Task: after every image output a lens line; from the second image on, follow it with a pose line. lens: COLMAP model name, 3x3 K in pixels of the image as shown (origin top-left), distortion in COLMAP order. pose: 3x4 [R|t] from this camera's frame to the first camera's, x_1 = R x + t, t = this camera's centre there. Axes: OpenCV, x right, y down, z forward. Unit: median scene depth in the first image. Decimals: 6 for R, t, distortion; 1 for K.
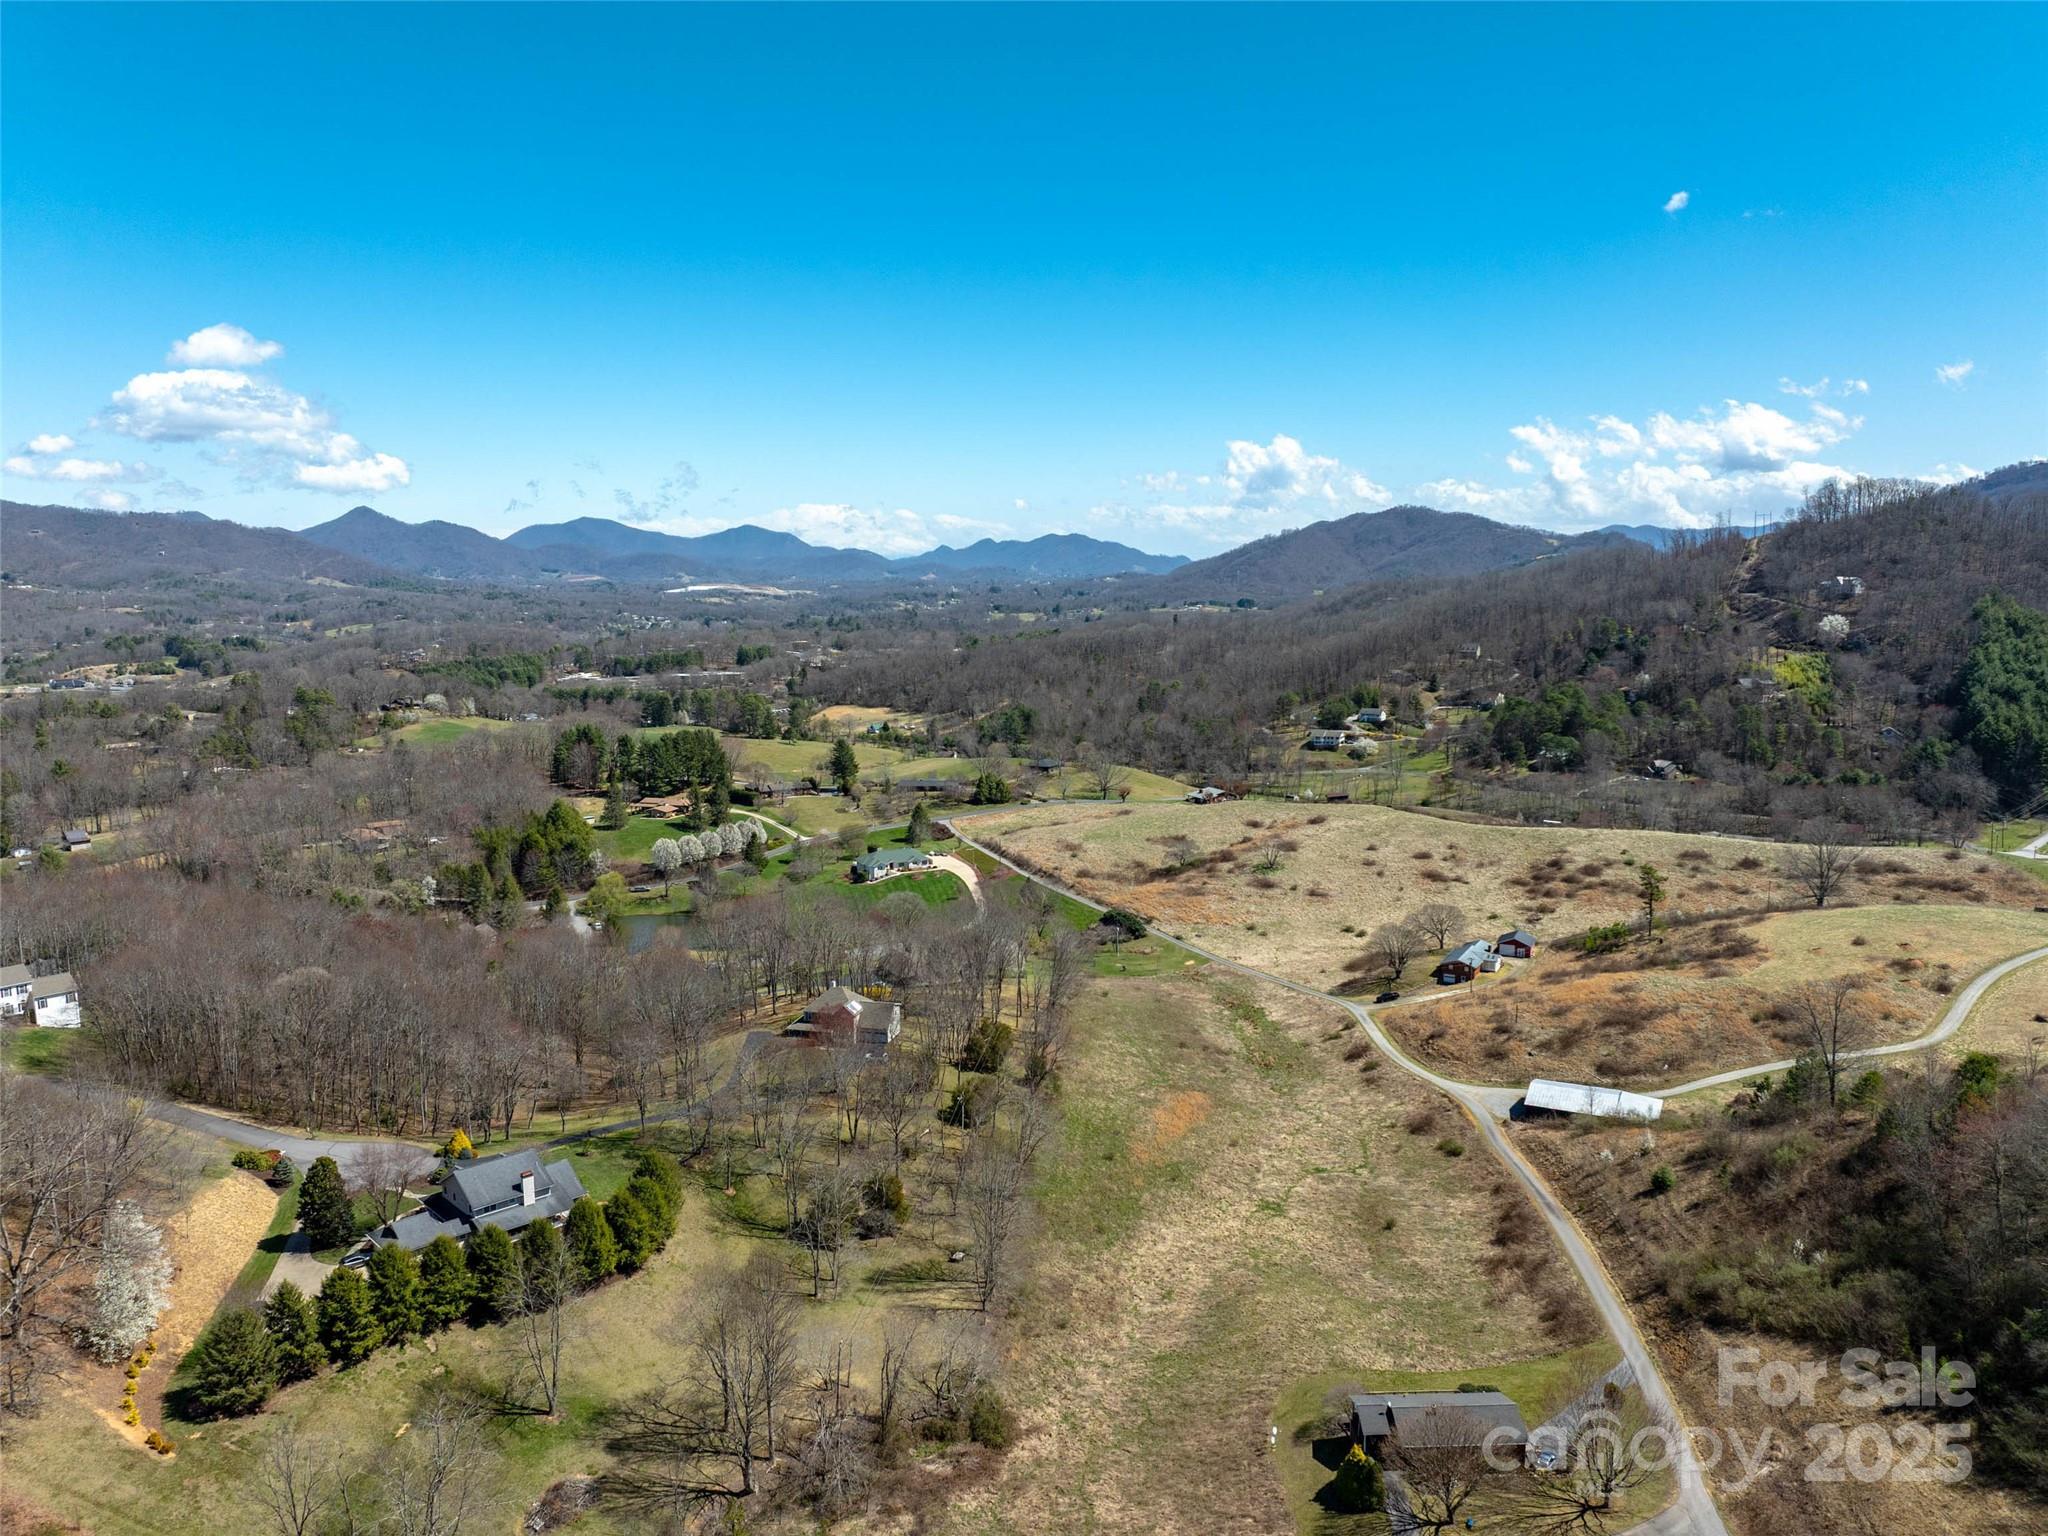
lens RADIAL K [[1425.0, 0, 1024.3], [0, 1425.0, 769.3], [0, 0, 1]] dist [-0.020625, -0.018506]
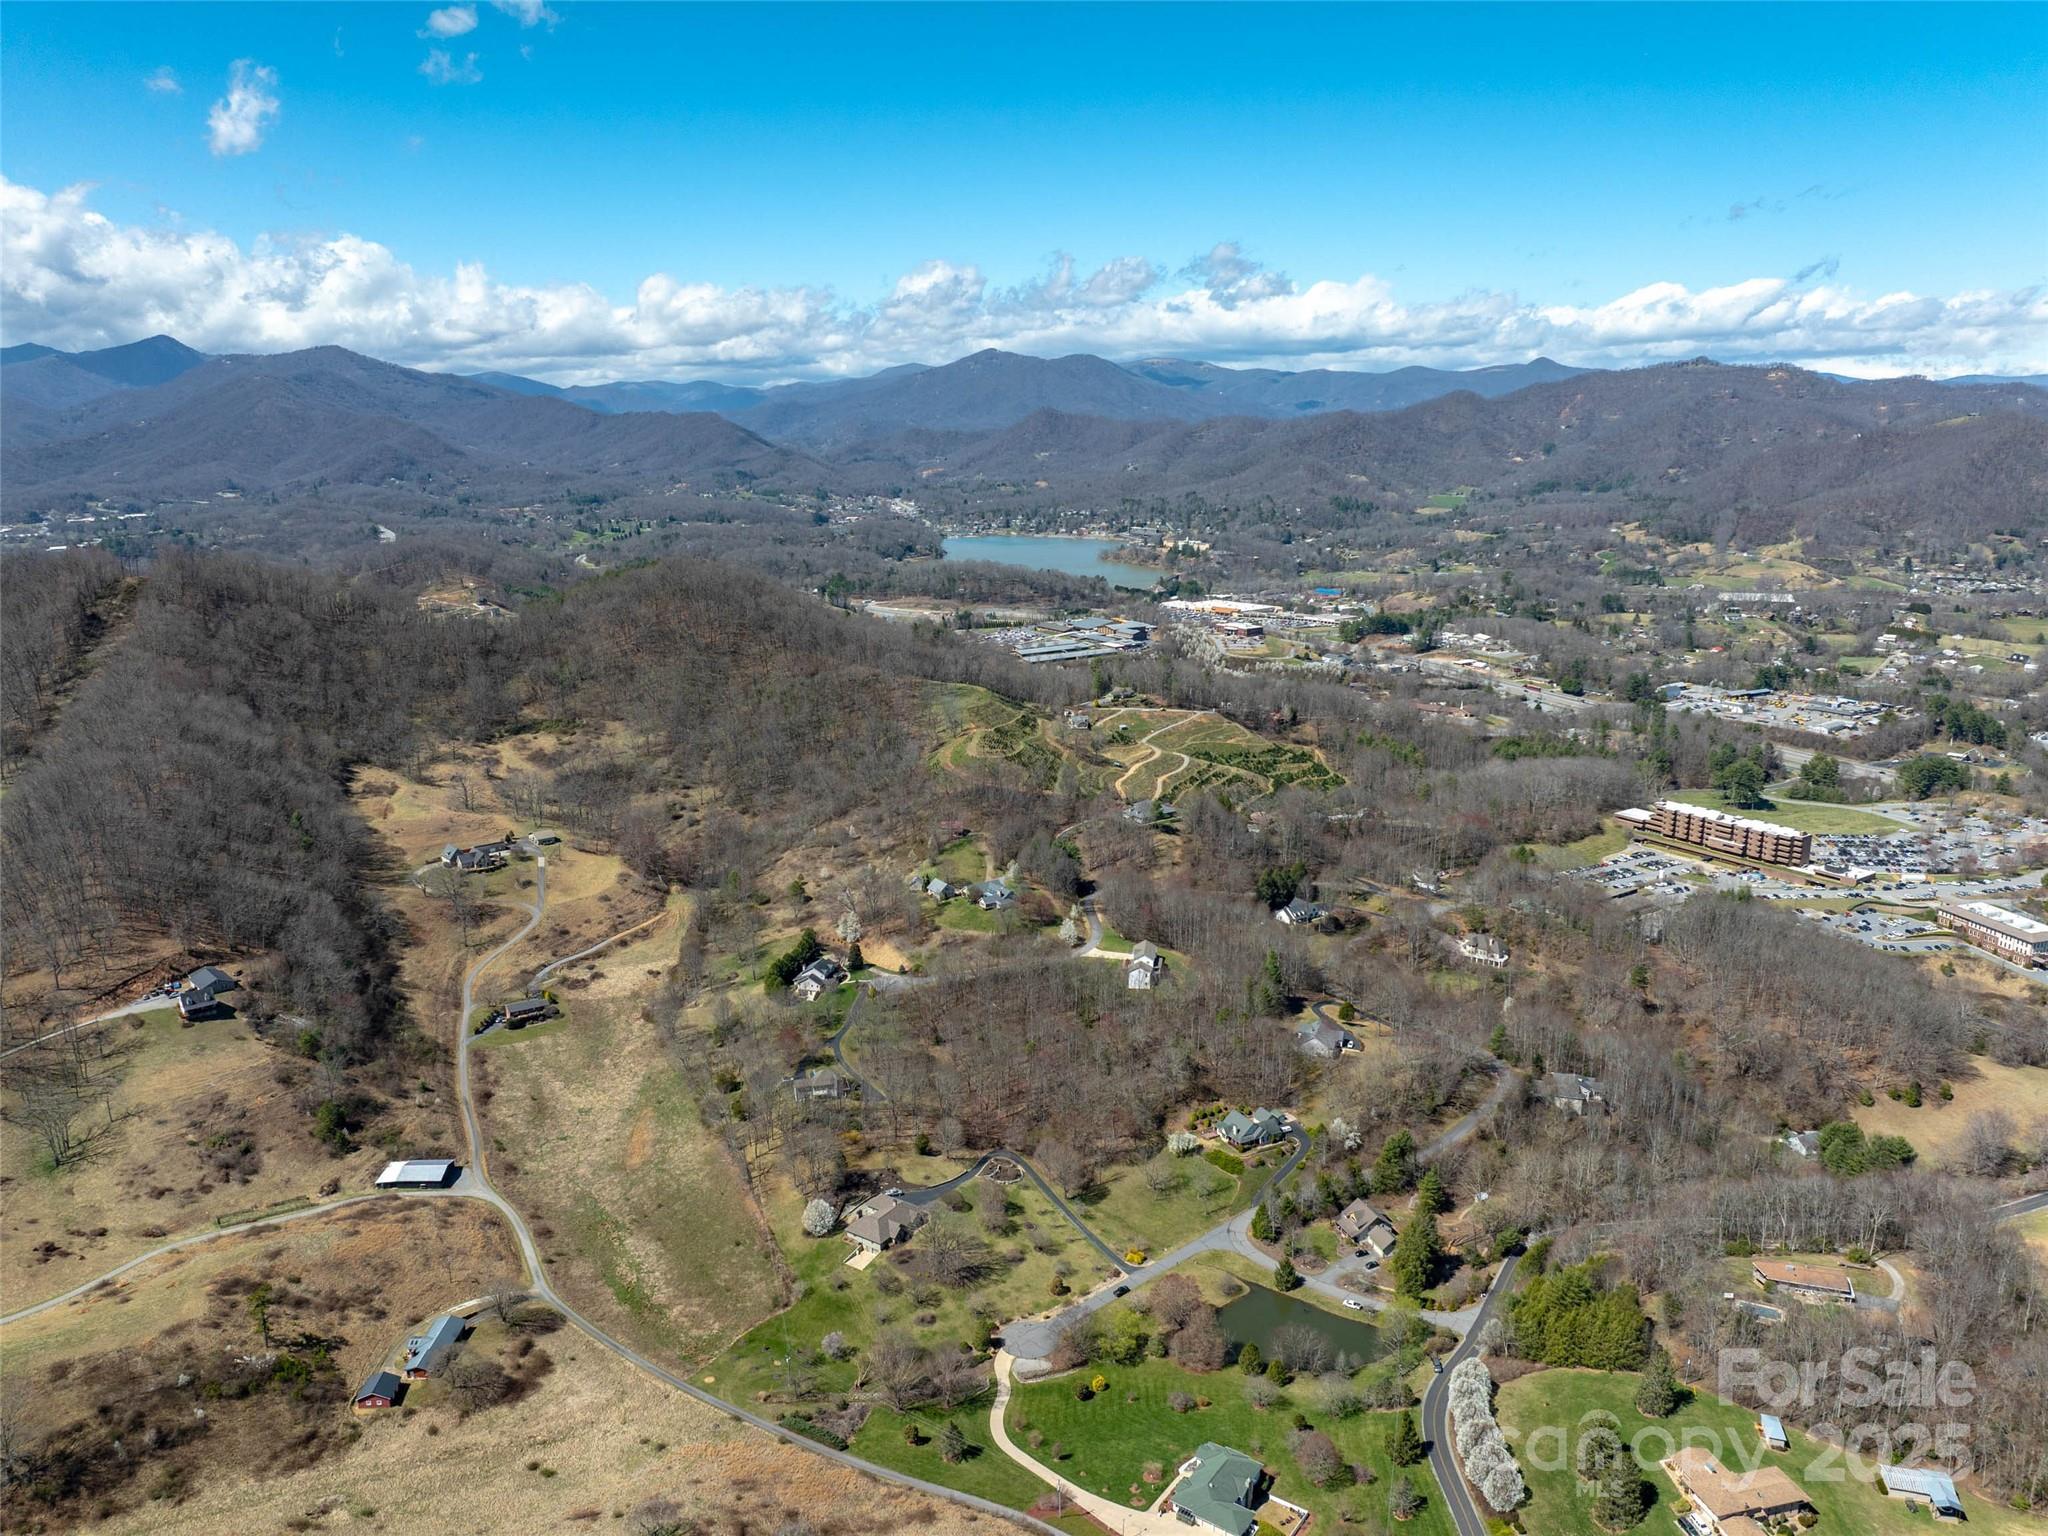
lens RADIAL K [[1425.0, 0, 1012.7], [0, 1425.0, 765.9], [0, 0, 1]] dist [-0.020625, -0.018506]
pose [[-0.865278, 0.116857, -0.487481, 0.337629], [-0.062460, 0.939740, 0.336137, -0.558719], [0.497385, 0.321300, -0.805838, 1.617514]]
